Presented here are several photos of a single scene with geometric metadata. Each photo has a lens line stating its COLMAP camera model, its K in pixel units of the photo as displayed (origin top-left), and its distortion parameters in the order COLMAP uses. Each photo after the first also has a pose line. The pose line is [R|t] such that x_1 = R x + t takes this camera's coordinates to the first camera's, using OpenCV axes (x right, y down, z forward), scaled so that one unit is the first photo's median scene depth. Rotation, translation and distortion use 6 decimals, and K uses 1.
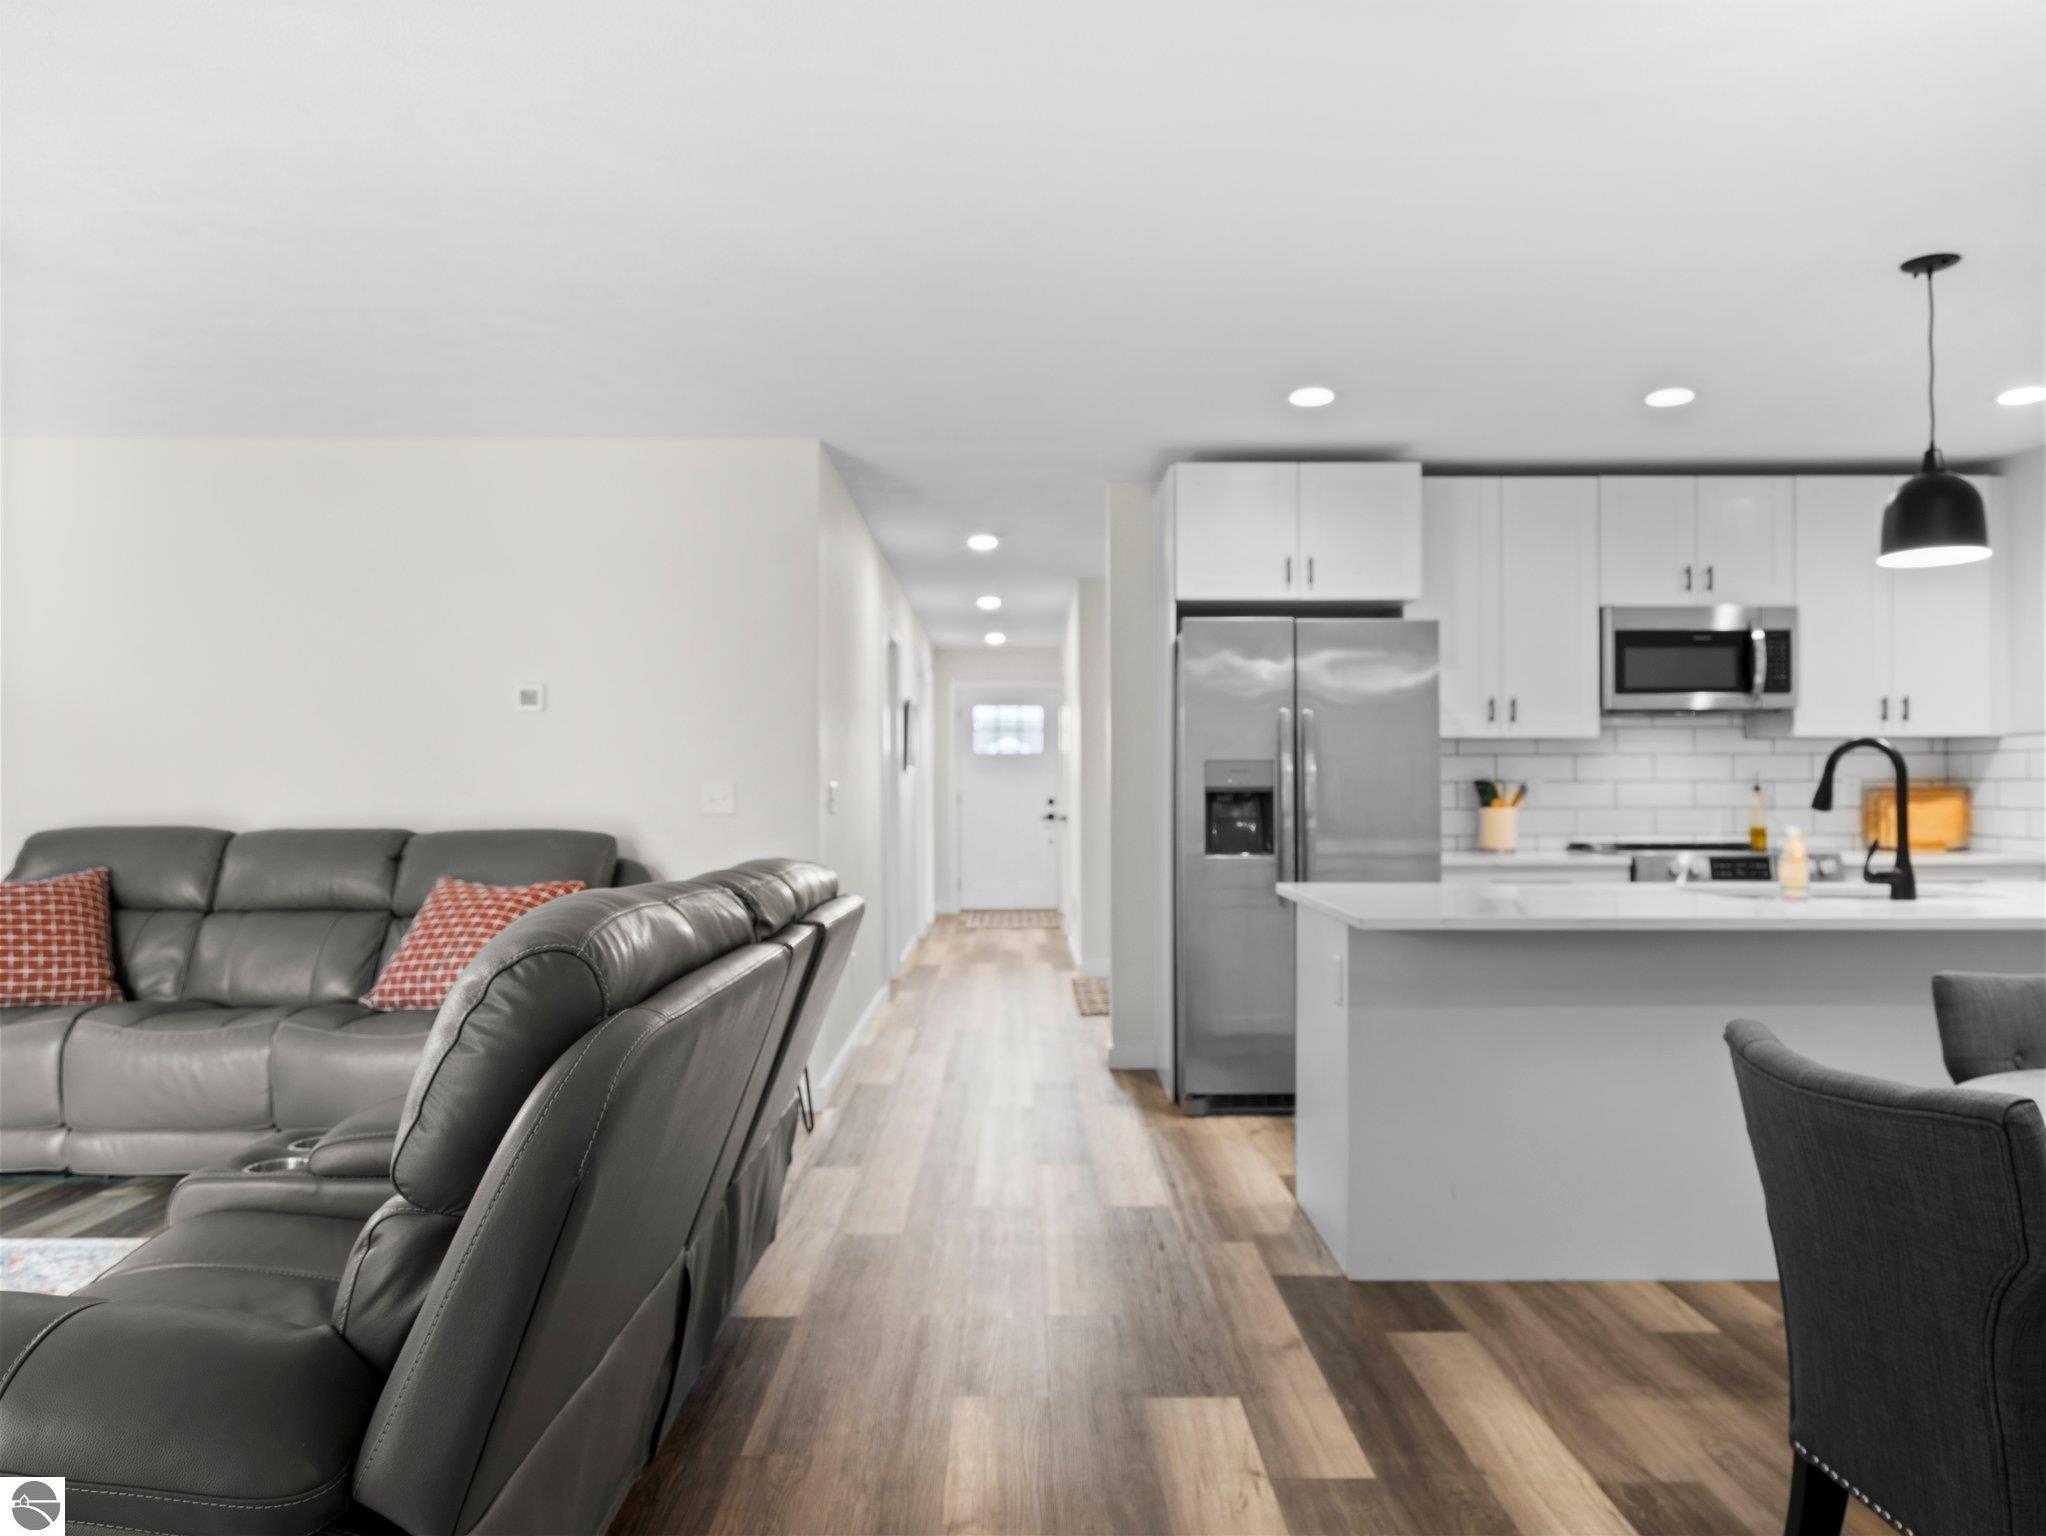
lens RADIAL K [[1398.0, 0, 1024.5], [0, 1398.0, 765.5], [0, 0, 1]] dist [0.031355, -0.016336]
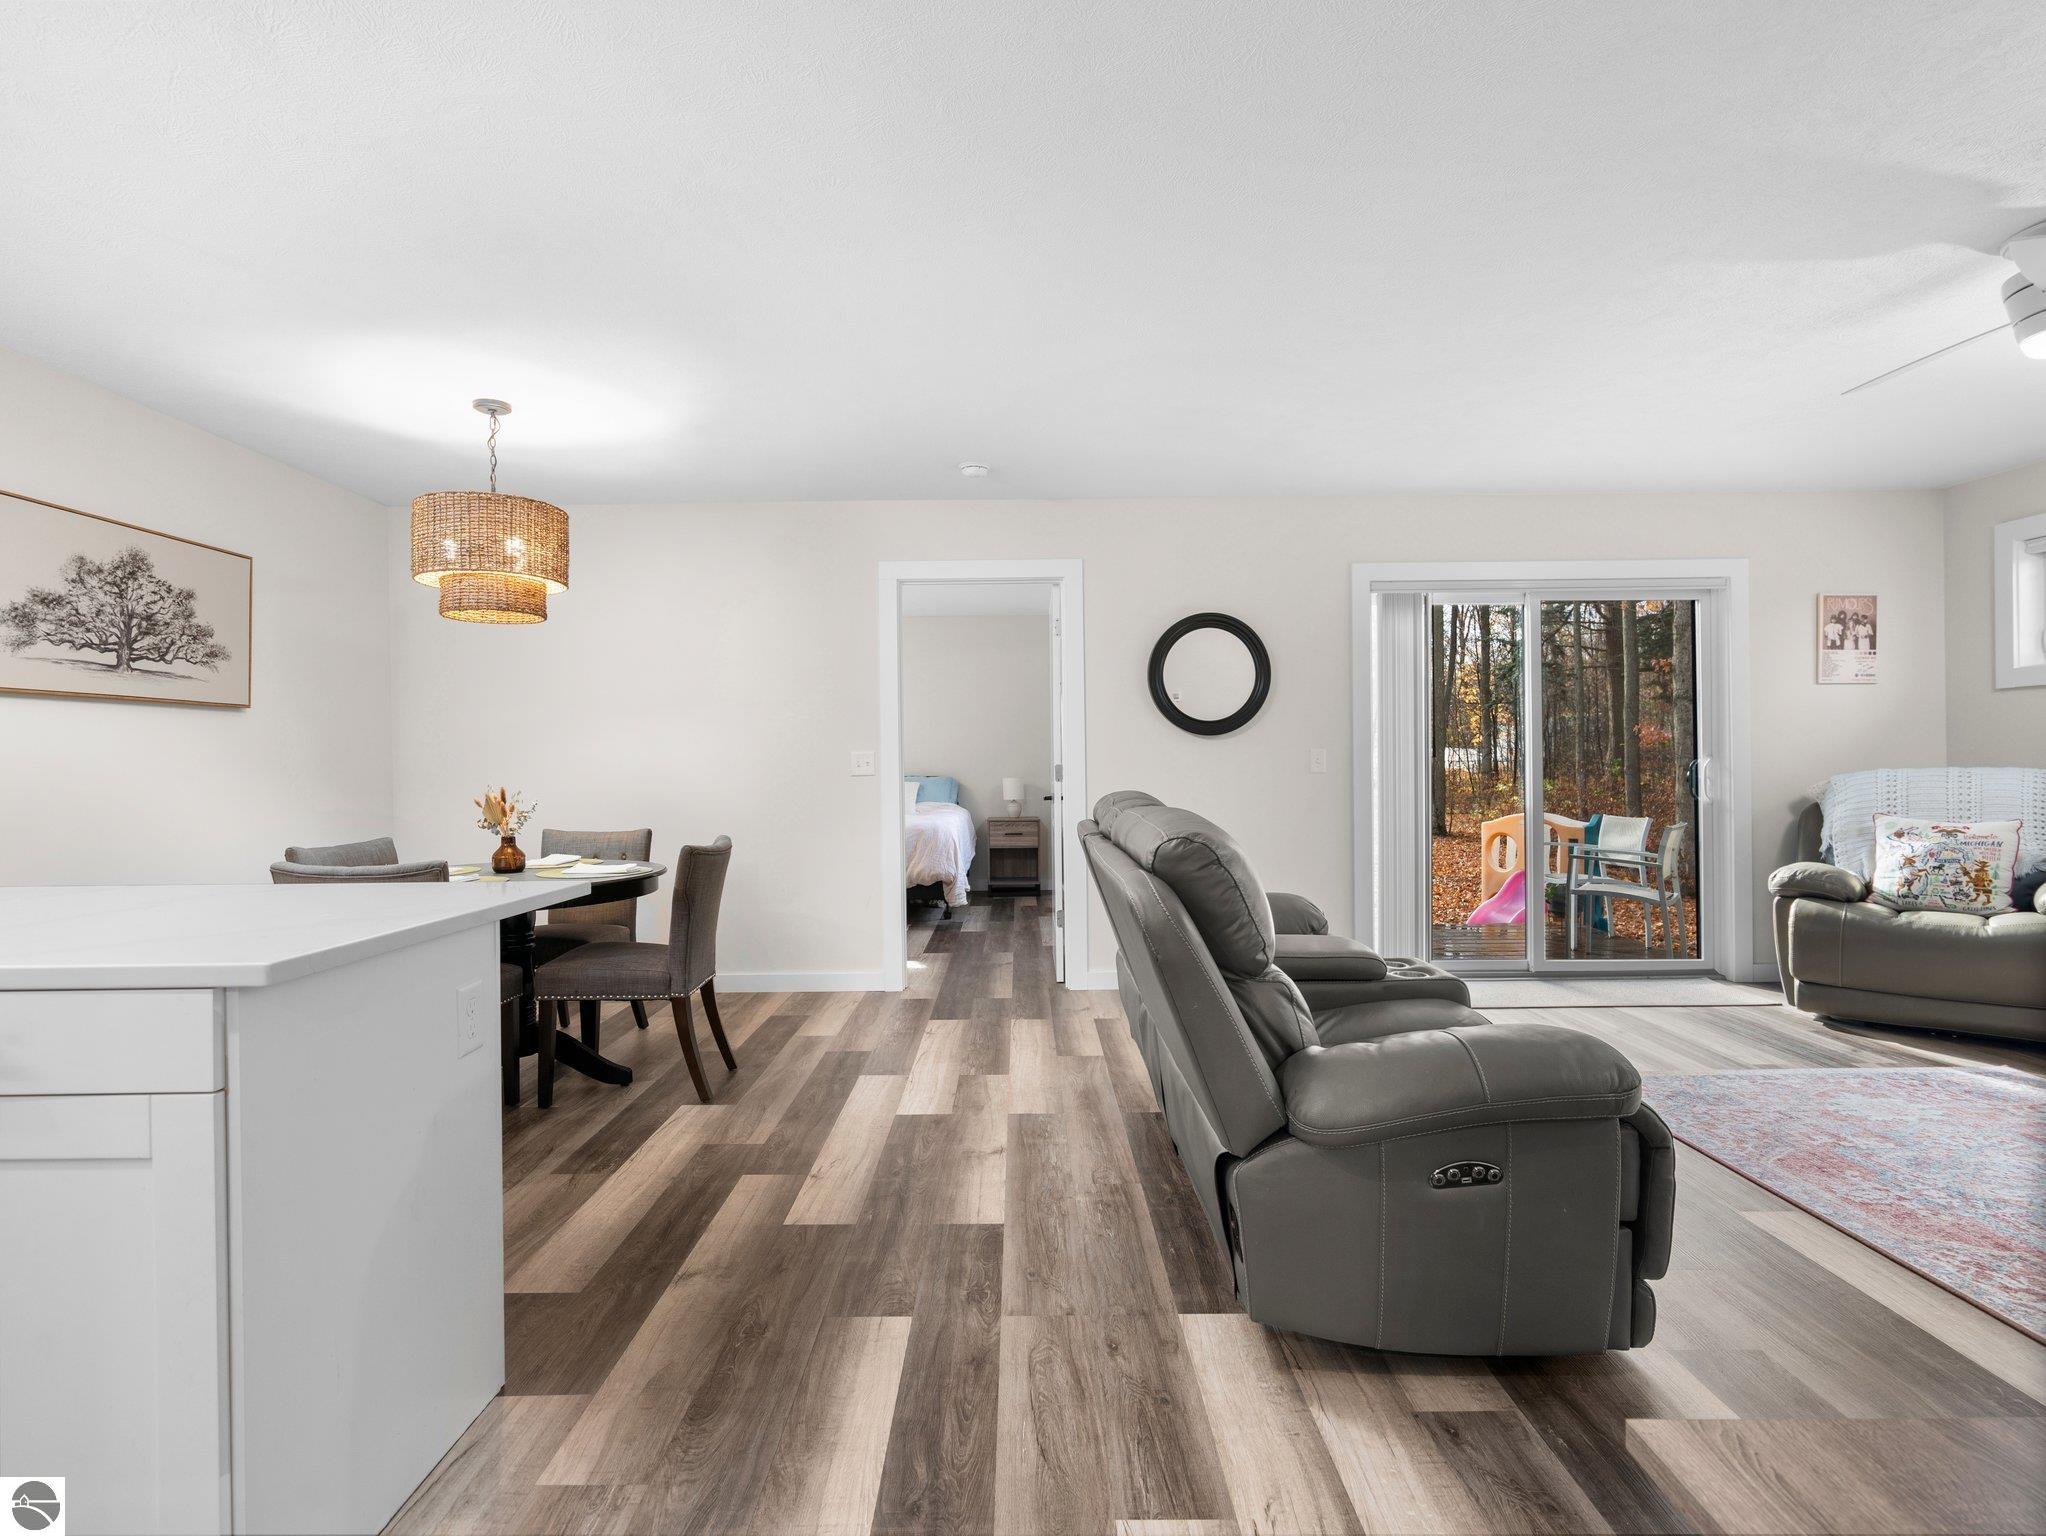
lens RADIAL K [[1036.0, 0, 1009.7], [0, 1036.0, 772.3], [0, 0, 1]] dist [-0.000466, 0.001900]
pose [[-0.999809, 0.011436, 0.015833, -0.041426], [0.011299, 0.999898, -0.008700, 0.026507], [-0.015931, -0.008520, -0.999837, 1.085383]]
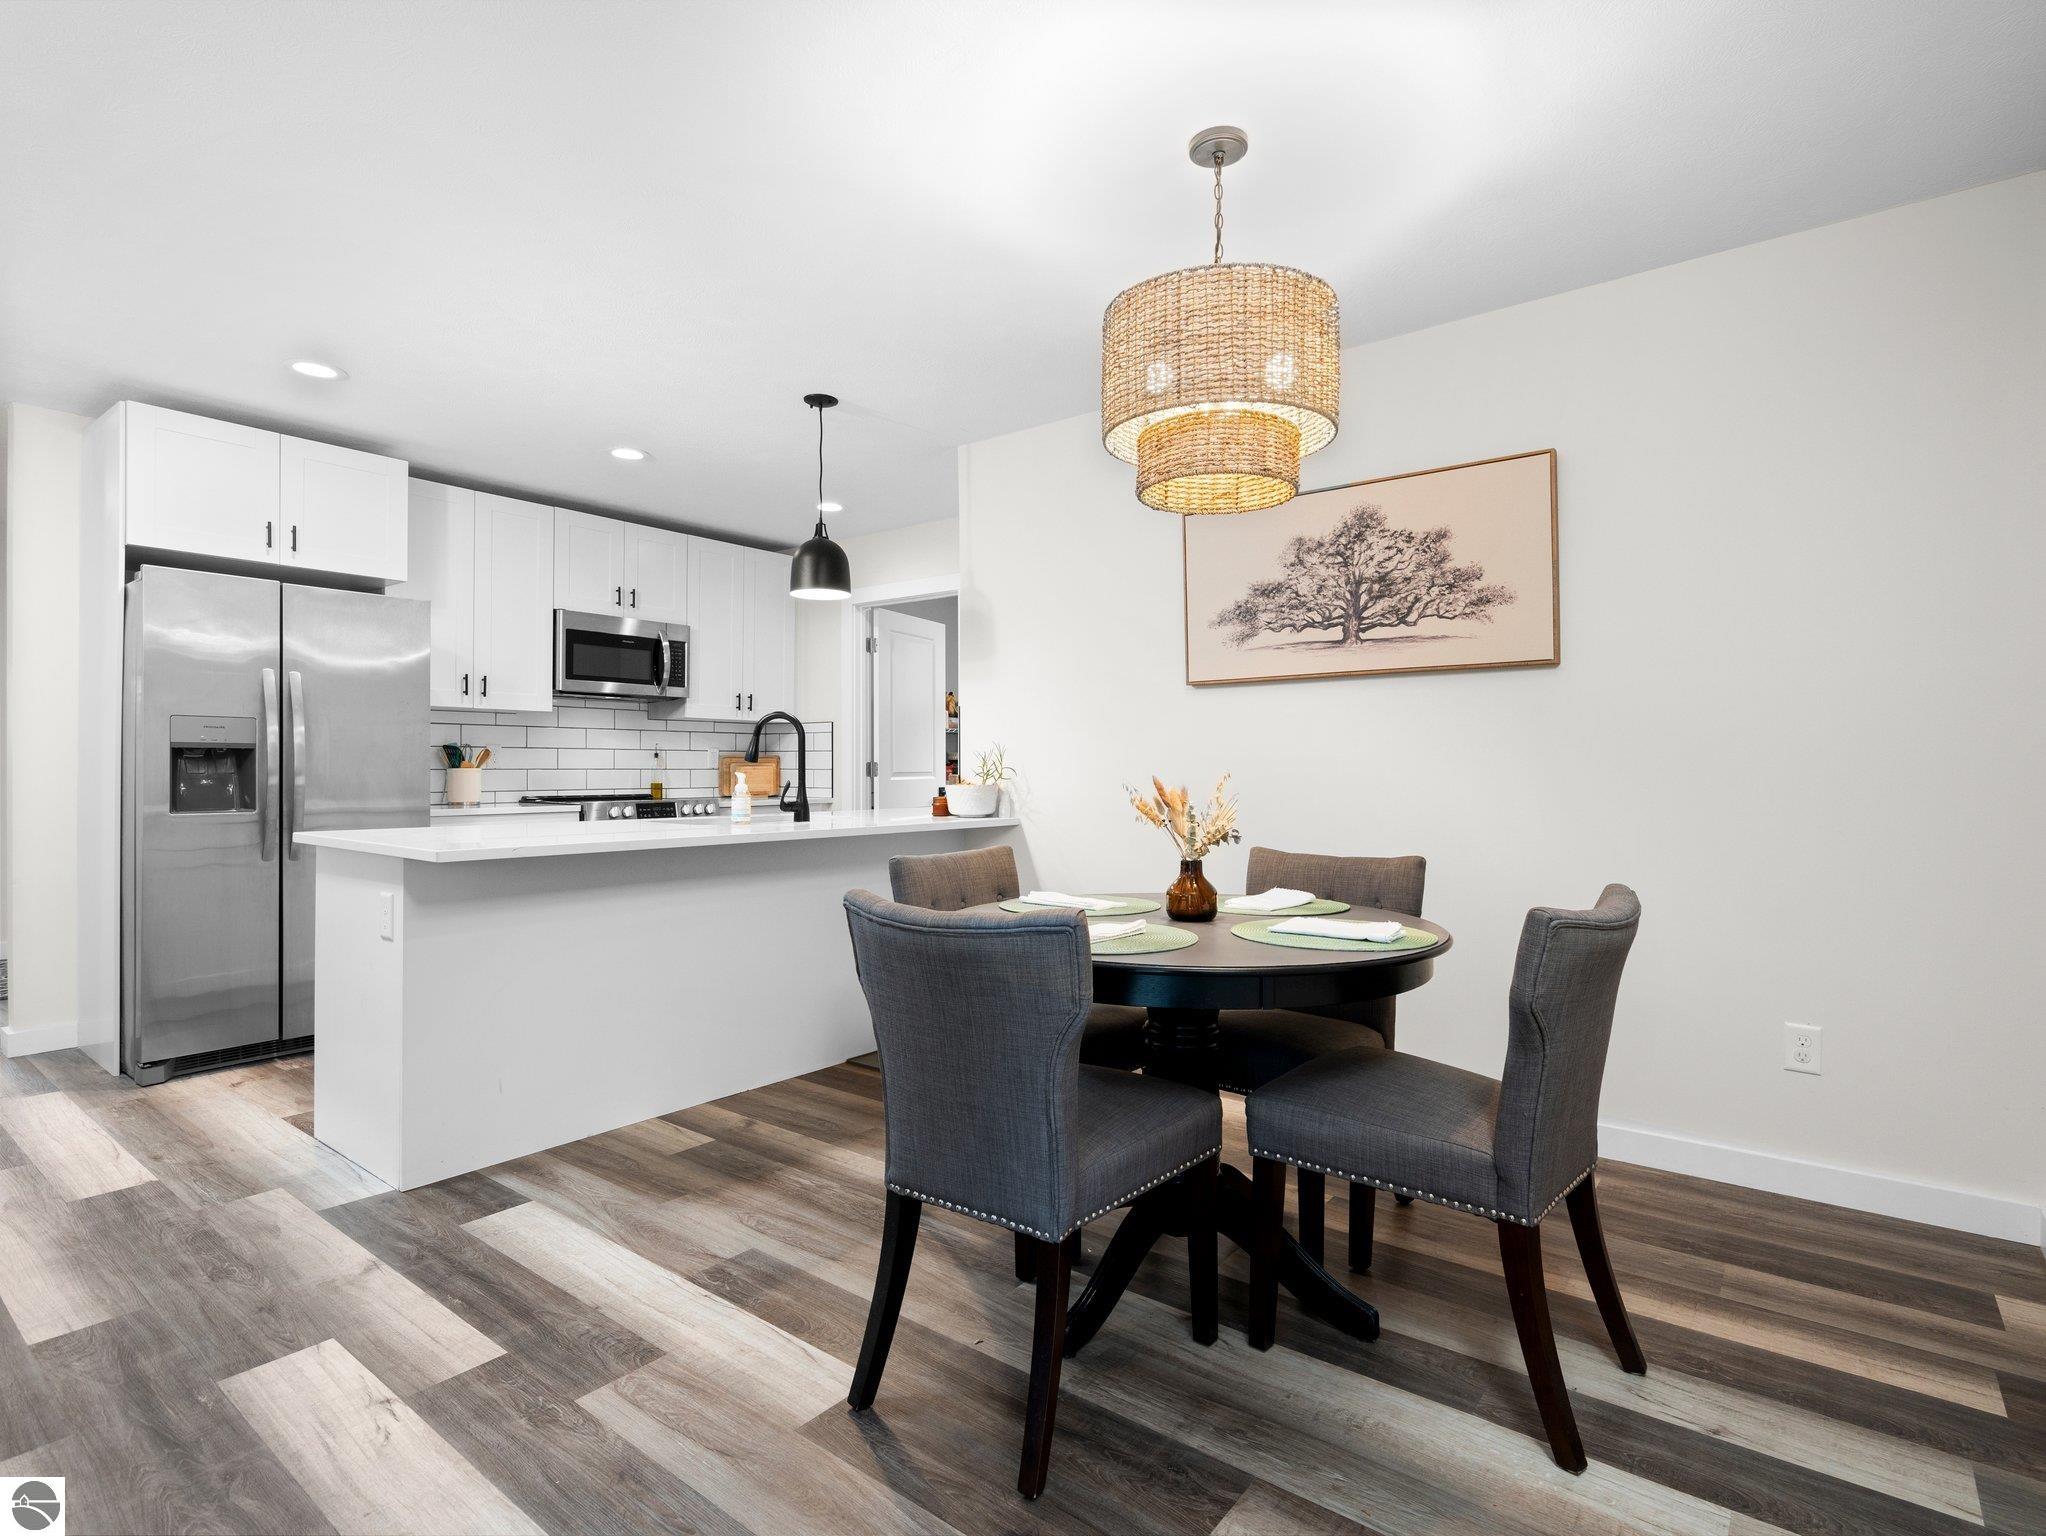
lens RADIAL K [[1036.0, 0, 1019.3], [0, 1036.0, 763.0], [0, 0, 1]] dist [-0.000466, 0.001900]
pose [[0.624487, 0.006846, 0.781005, -0.066333], [-0.013800, 0.999902, 0.002269, 0.020136], [-0.780913, -0.012195, 0.624520, 0.095810]]
